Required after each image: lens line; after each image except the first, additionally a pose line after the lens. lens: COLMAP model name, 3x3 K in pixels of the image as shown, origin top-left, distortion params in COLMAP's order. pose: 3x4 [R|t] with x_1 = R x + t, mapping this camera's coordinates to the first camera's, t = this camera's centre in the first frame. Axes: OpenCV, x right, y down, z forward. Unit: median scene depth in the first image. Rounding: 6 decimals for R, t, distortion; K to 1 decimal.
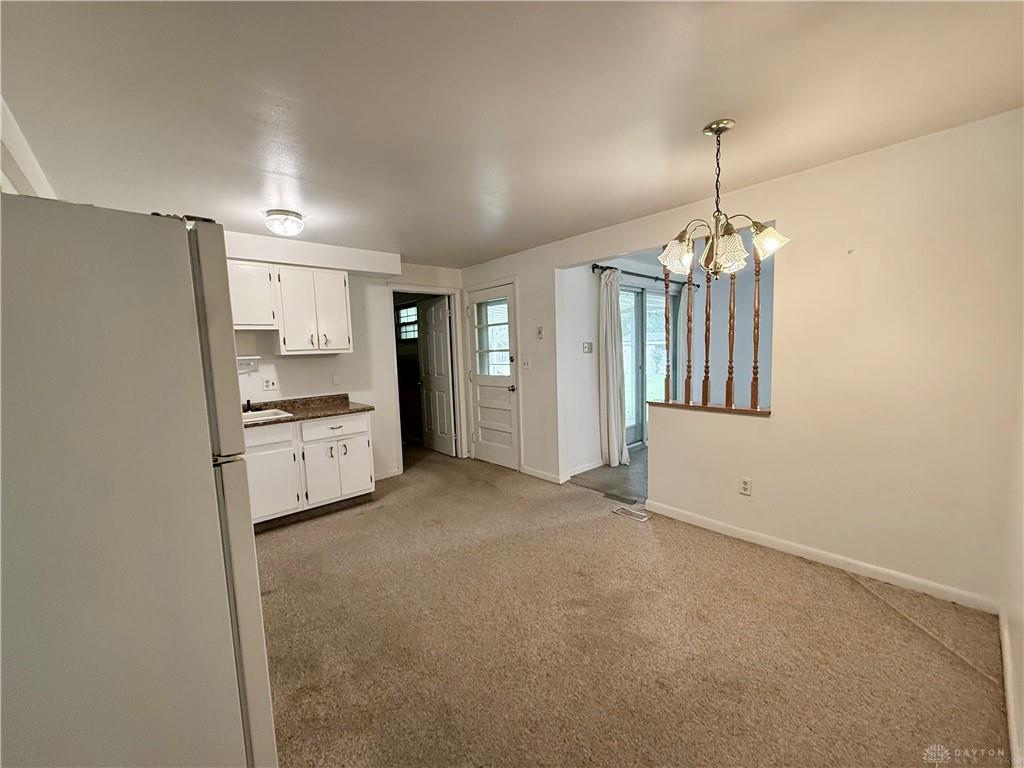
lens RADIAL K [[408.5, 0, 512.0], [0, 408.5, 384.0], [0, 0, 1]] dist [-0.002740, -0.000375]
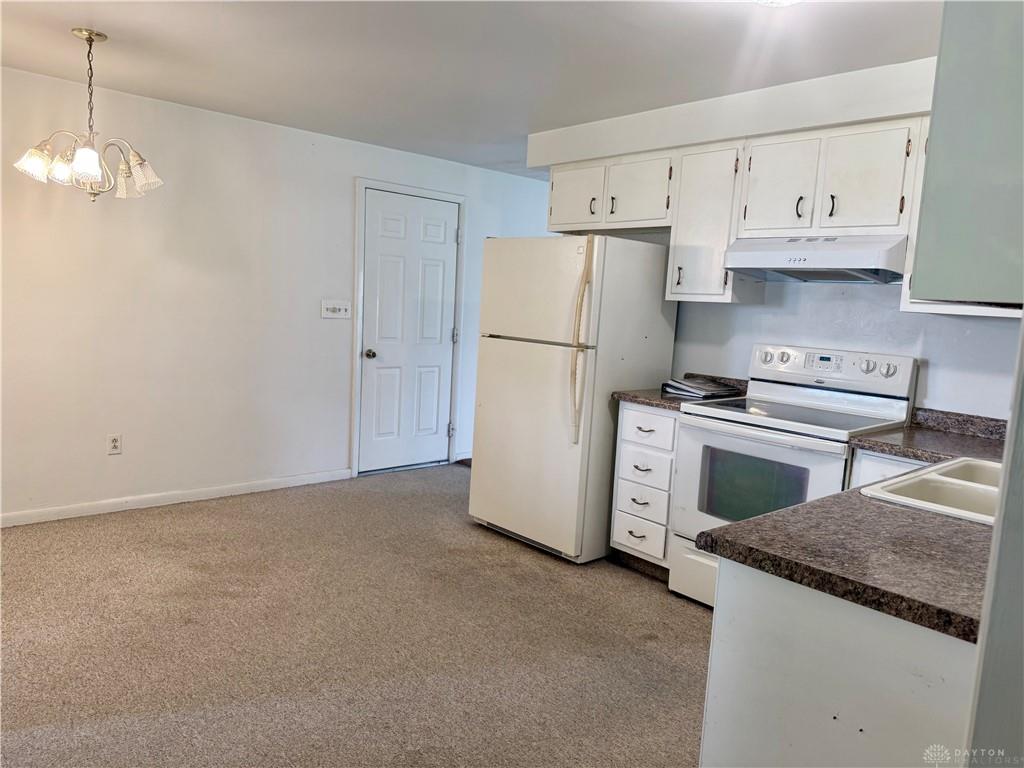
lens RADIAL K [[700.6, 0, 512.0], [0, 700.6, 384.0], [0, 0, 1]] dist [0.053651, -0.065422]
pose [[-0.999718, -0.023682, 0.001548, -0.409332], [-0.022800, 0.976492, 0.214343, -0.196103], [-0.006588, 0.214247, -0.976757, 2.406606]]
